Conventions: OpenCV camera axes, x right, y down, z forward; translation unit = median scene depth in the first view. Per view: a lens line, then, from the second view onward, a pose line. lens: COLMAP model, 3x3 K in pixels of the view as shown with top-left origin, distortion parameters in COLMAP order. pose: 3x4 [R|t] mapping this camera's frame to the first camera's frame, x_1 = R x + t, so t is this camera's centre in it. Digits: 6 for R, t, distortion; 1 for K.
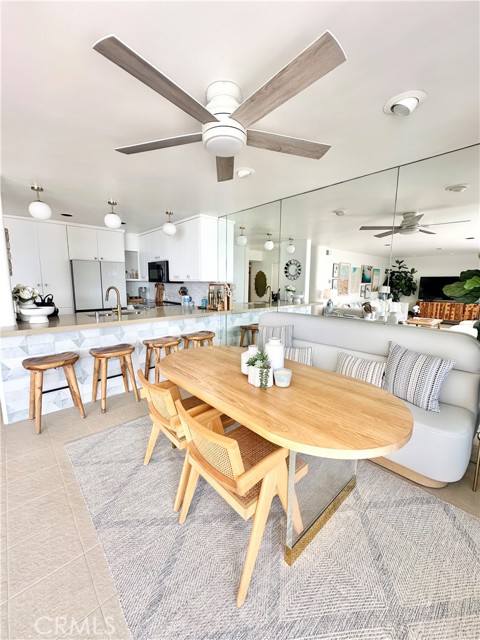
lens RADIAL K [[253.3, 0, 241.1], [0, 253.3, 319.2], [0, 0, 1]] dist [-0.004148, 0.001272]
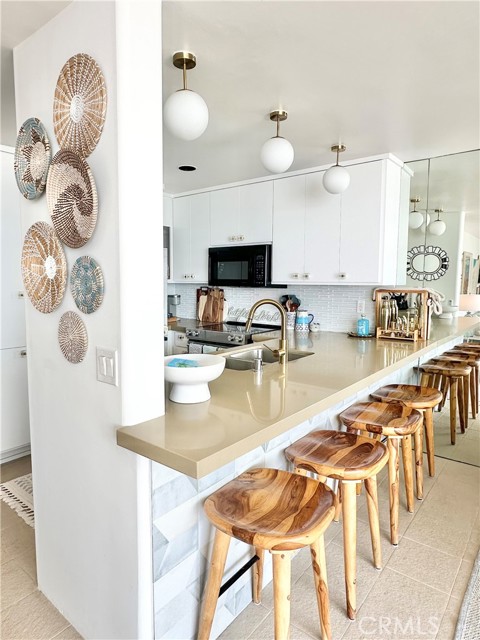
lens RADIAL K [[394.9, 0, 239.0], [0, 394.9, 317.5], [0, 0, 1]] dist [0.008193, 0.000984]
pose [[0.988907, -0.016345, 0.147637, -0.450104], [0.024569, 0.998236, -0.054055, -0.039489], [-0.146493, 0.057082, 0.987563, 0.215649]]
